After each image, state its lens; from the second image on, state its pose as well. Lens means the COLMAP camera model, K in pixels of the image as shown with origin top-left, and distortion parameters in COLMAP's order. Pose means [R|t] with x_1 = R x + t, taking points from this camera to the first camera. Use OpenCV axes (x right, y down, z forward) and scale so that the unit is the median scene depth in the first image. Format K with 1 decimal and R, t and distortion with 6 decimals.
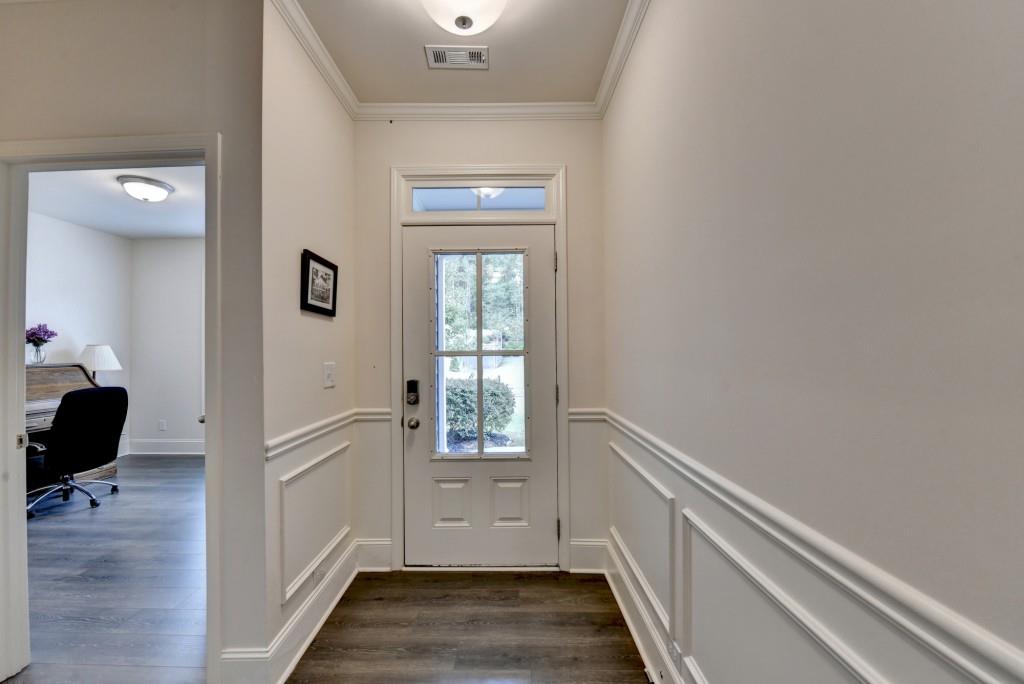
lens RADIAL K [[417.7, 0, 509.5], [0, 417.7, 341.8], [0, 0, 1]] dist [-0.004354, -0.001625]
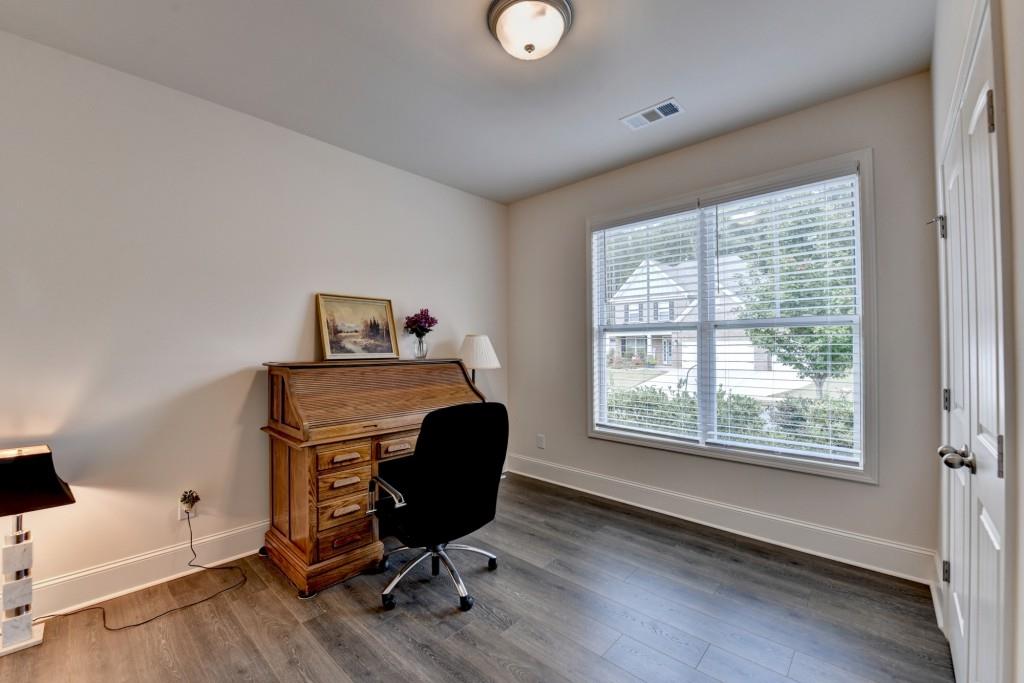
lens RADIAL K [[417.7, 0, 509.8], [0, 417.7, 343.7], [0, 0, 1]] dist [-0.004354, -0.001625]
pose [[0.743789, -0.006113, -0.668387, -0.474175], [0.016103, 0.999832, 0.008775, 0.019497], [0.668221, -0.017290, 0.743762, 0.515449]]
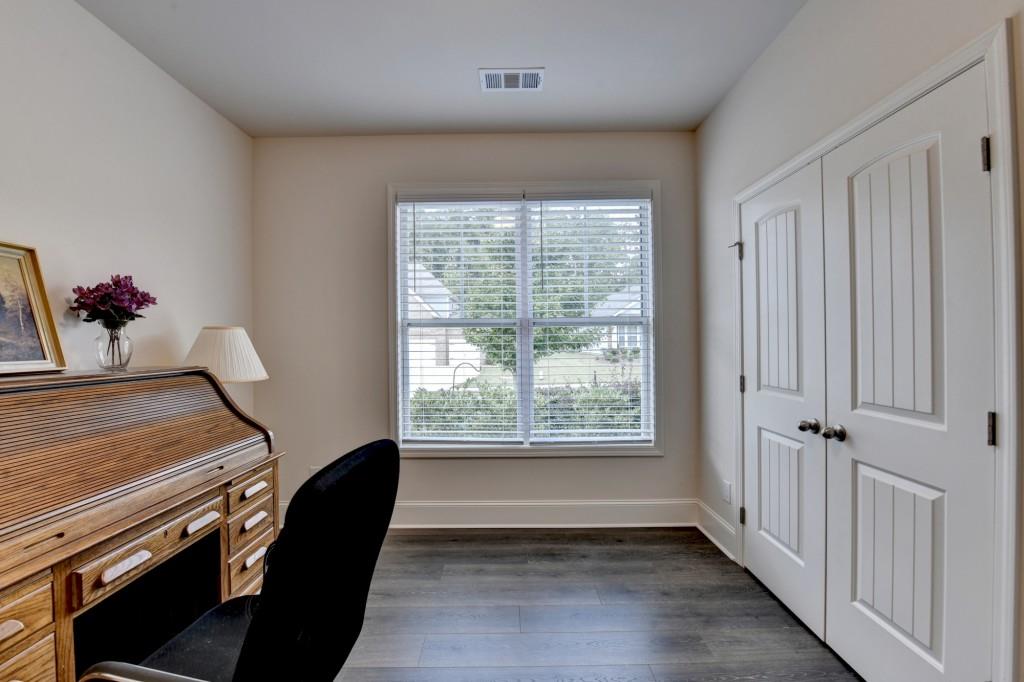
lens RADIAL K [[417.7, 0, 514.0], [0, 417.7, 341.6], [0, 0, 1]] dist [-0.004354, -0.001625]
pose [[0.999907, -0.006460, 0.011995, -0.739497], [0.006246, 0.999823, 0.017754, 0.019380], [-0.012107, -0.017677, 0.999770, 0.576250]]
